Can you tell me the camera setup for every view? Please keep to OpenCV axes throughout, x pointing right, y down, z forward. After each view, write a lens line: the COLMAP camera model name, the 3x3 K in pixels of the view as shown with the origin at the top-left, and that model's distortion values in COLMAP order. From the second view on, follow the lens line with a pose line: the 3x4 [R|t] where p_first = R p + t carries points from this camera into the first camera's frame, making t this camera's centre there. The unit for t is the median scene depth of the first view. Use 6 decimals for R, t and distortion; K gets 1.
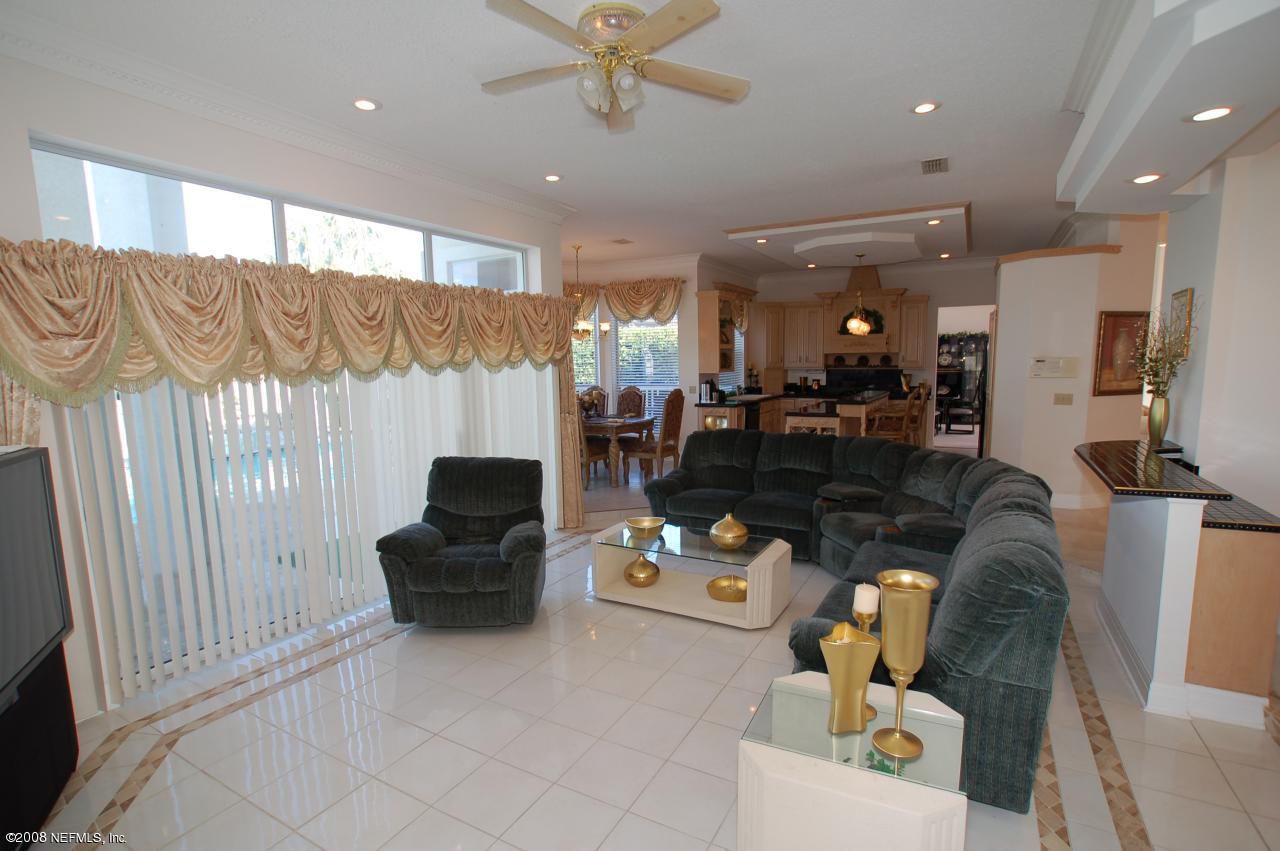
lens RADIAL K [[614.1, 0, 641.7], [0, 614.1, 441.1], [0, 0, 1]] dist [-0.019966, 0.000407]
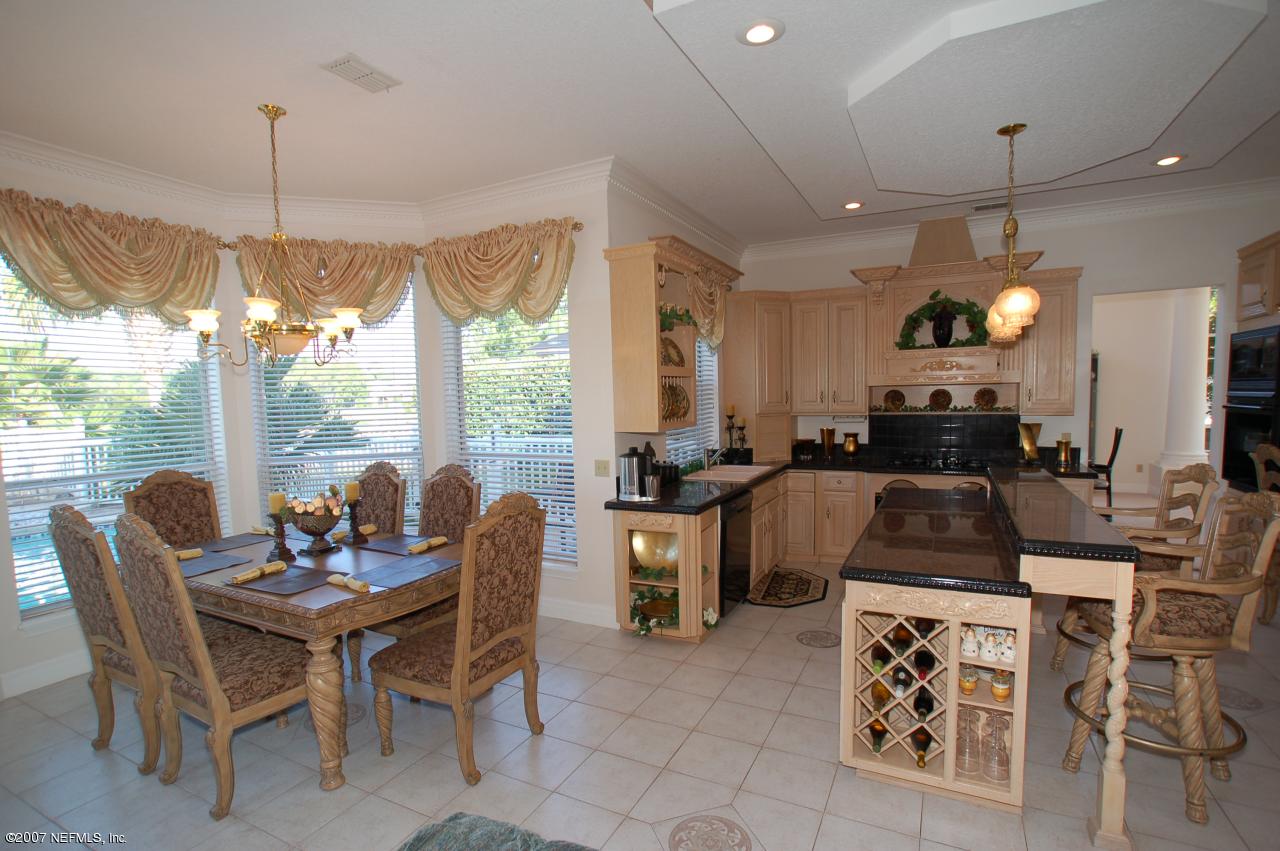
lens RADIAL K [[614.1, 0, 641.7], [0, 614.1, 441.1], [0, 0, 1]] dist [-0.019966, 0.000407]
pose [[0.999439, -0.009344, 0.032170, 0.095519], [0.011112, 0.998413, -0.055211, -0.077367], [-0.031603, 0.055537, 0.997956, 0.544176]]
